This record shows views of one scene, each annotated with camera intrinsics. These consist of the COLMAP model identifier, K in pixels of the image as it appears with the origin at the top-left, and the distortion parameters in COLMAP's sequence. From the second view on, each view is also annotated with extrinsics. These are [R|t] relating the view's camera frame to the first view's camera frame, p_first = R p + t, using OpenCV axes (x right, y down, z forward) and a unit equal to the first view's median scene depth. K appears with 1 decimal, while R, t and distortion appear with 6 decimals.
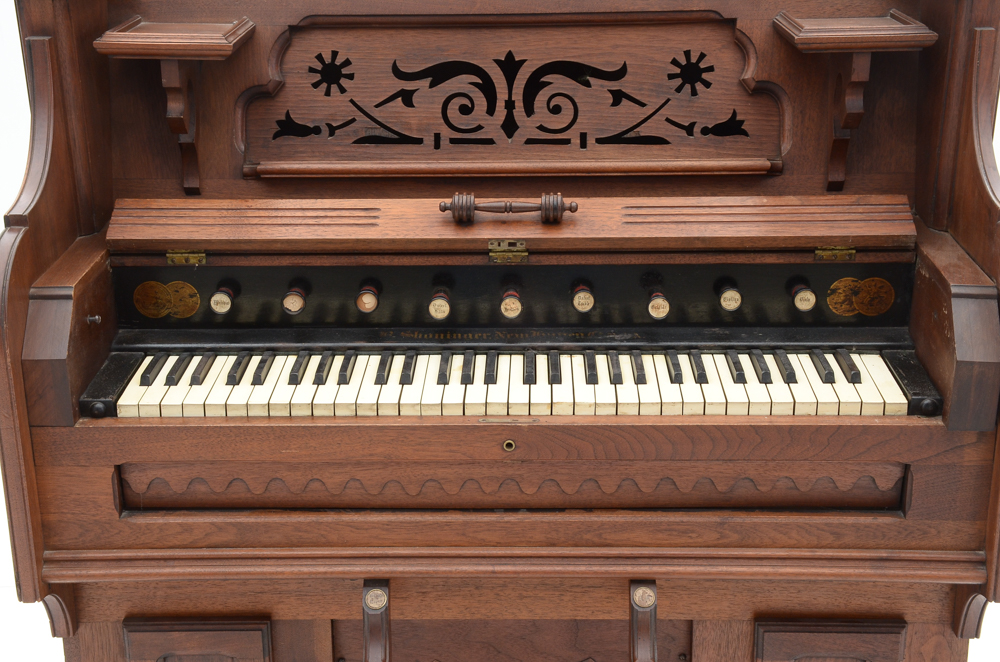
lens RADIAL K [[1596.1, 0, 487.5], [0, 1596.1, 362.3], [0, 0, 1]] dist [0.231893, 0.000000]
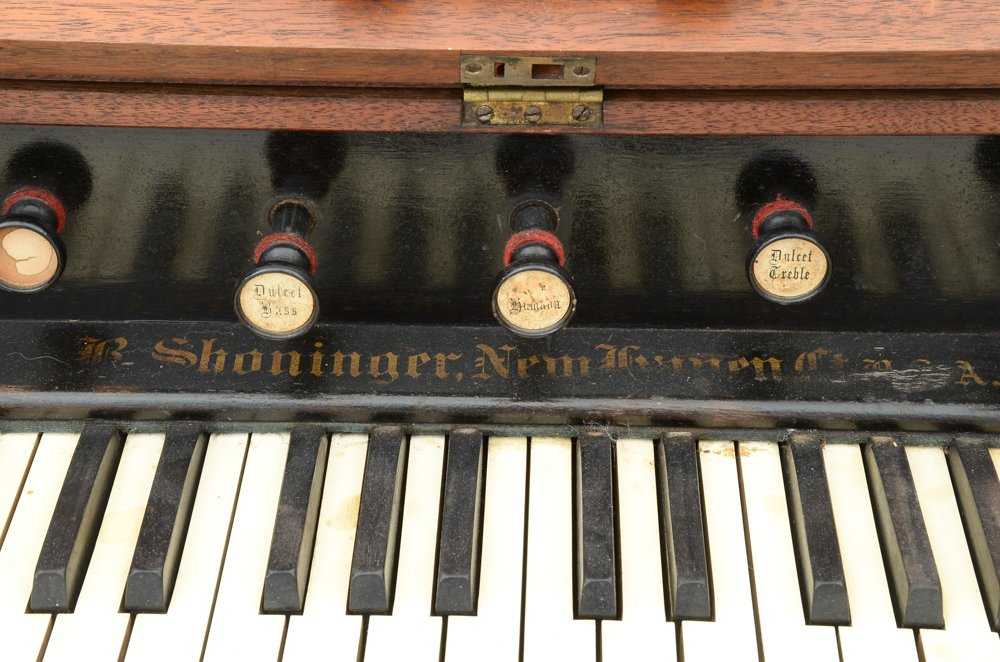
lens RADIAL K [[2289.1, 0, 460.0], [0, 2289.1, 373.6], [0, 0, 1]] dist [0.462225, 0.000000]
pose [[0.999756, 0.022014, 0.001597, 0.001070], [-0.021763, 0.971098, 0.237686, -0.115881], [0.003682, -0.237663, 0.971341, 0.597526]]
